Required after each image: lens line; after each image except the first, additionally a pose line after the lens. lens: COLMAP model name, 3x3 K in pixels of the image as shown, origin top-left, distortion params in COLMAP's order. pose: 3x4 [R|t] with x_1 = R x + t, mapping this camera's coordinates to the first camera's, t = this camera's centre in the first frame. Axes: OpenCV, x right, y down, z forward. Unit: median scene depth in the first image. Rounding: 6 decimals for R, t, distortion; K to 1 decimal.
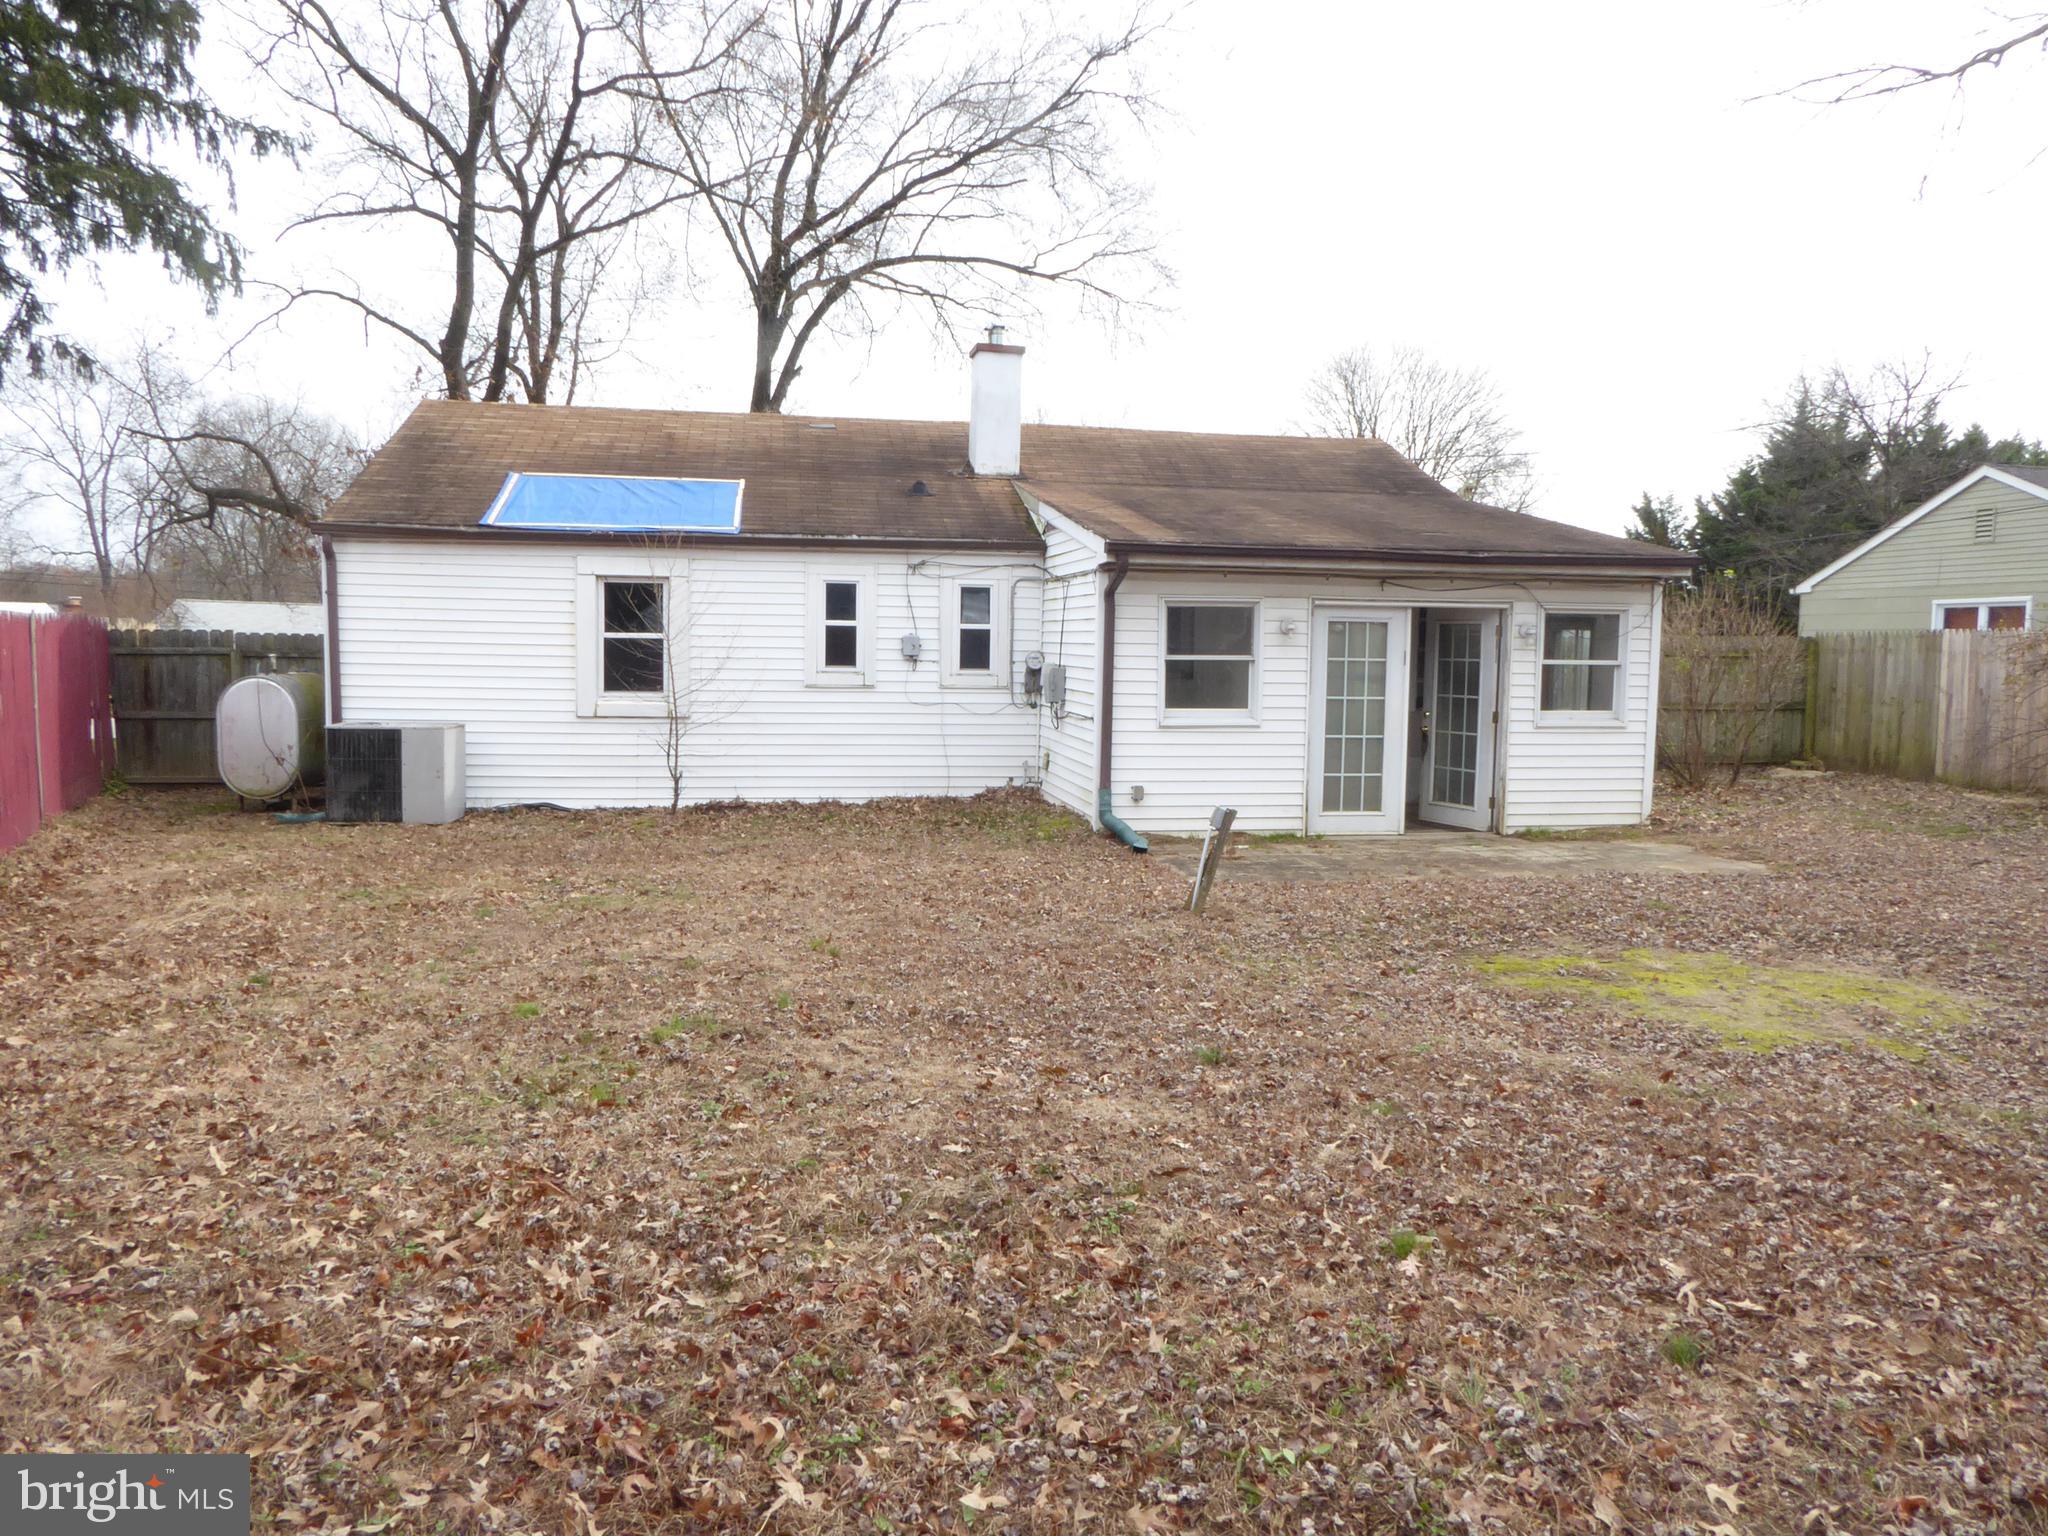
lens RADIAL K [[1436.8, 0, 1024.0], [0, 1436.8, 768.0], [0, 0, 1]] dist [-0.007928, 0.000151]
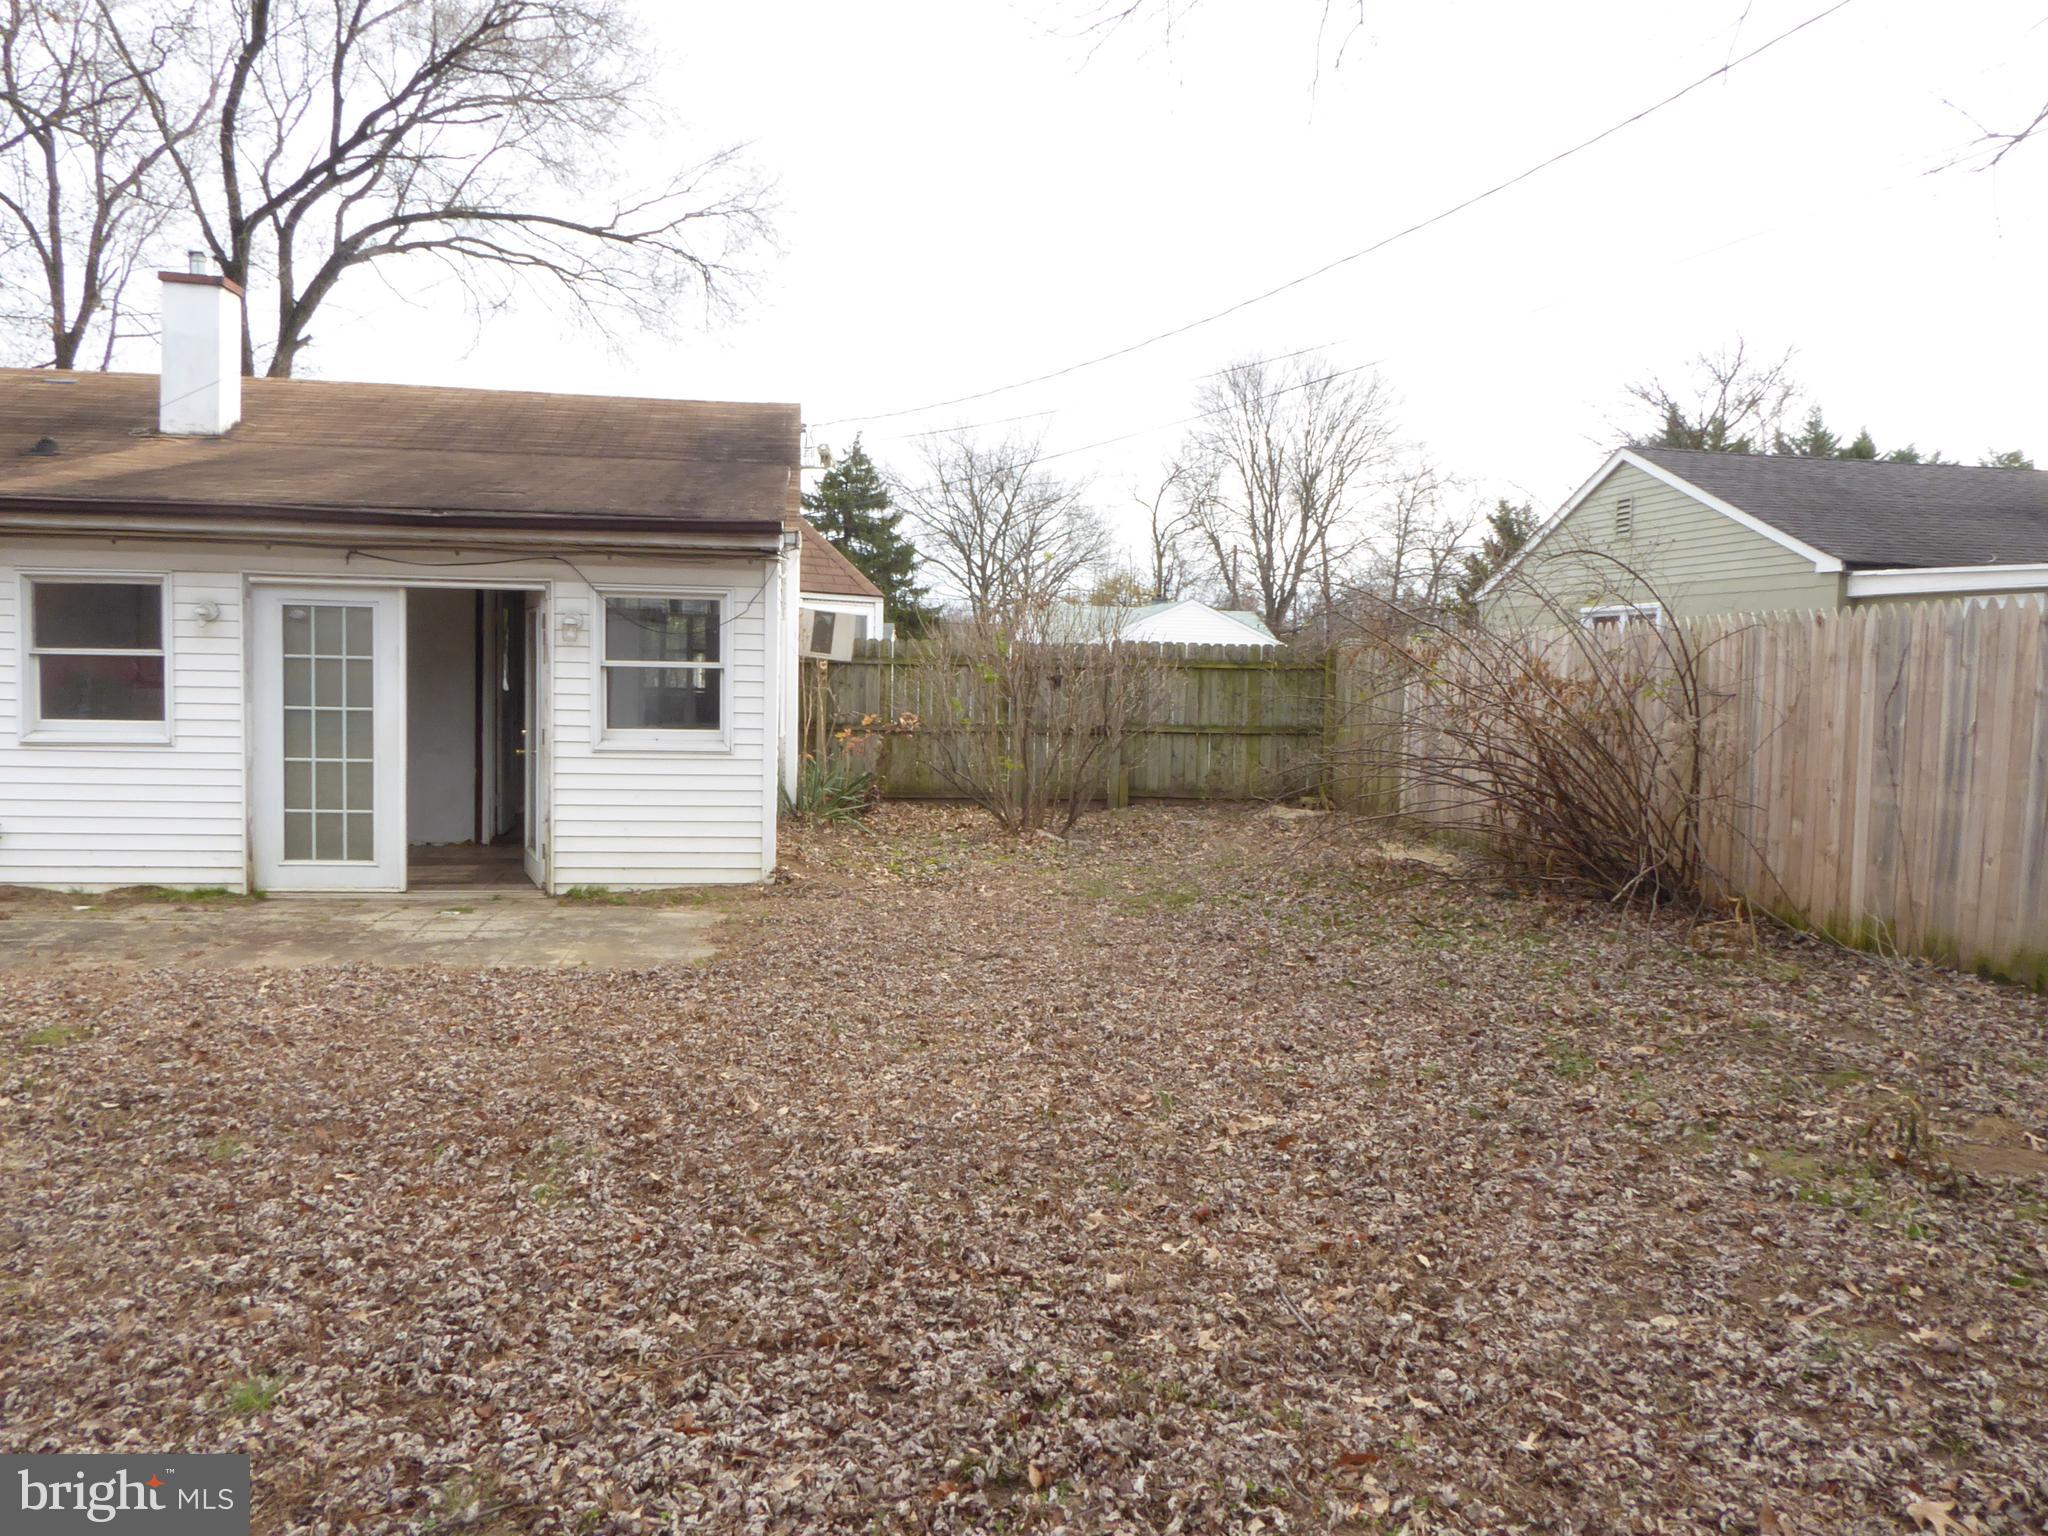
lens RADIAL K [[1436.8, 0, 1024.0], [0, 1436.8, 768.0], [0, 0, 1]] dist [-0.007928, 0.000151]
pose [[0.999083, 0.015058, -0.040085, 0.609607], [-0.015718, 0.999745, -0.016196, -0.011206], [0.039831, 0.016811, 0.999065, 0.265175]]
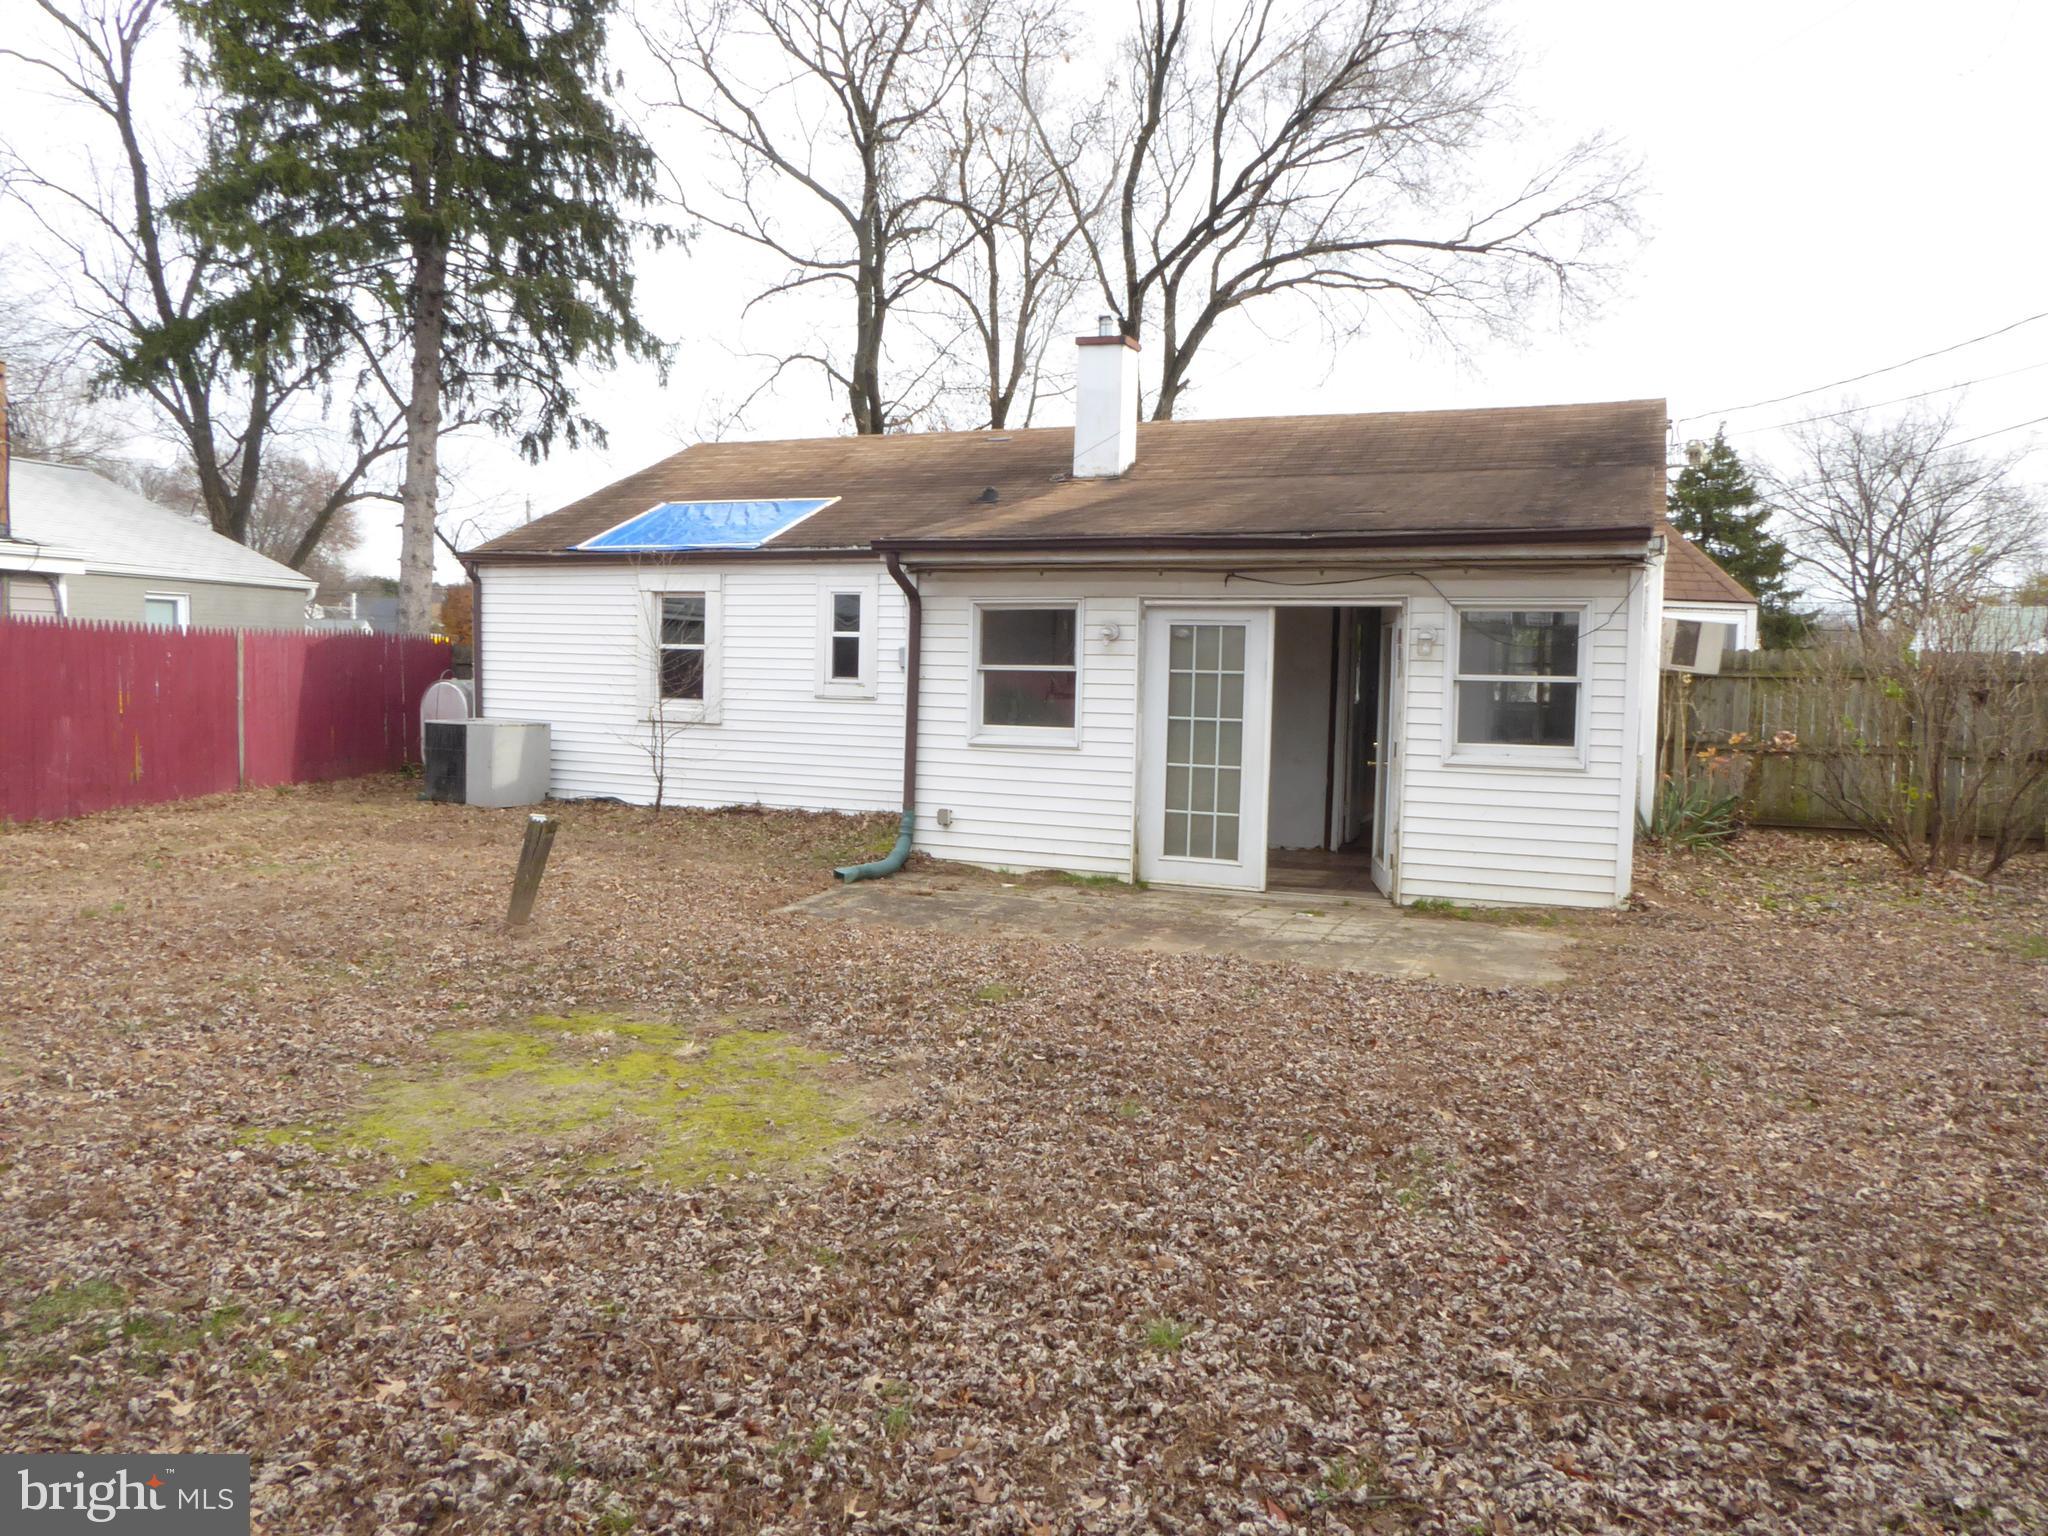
lens RADIAL K [[1449.5, 0, 1071.5], [0, 1449.5, 779.0], [0, 0, 1]] dist [-0.024644, 0.037875]
pose [[0.842492, 0.047337, -0.536625, 0.598093], [-0.055269, 0.998471, 0.001306, -0.011429], [0.535867, 0.028559, 0.843820, 0.260294]]
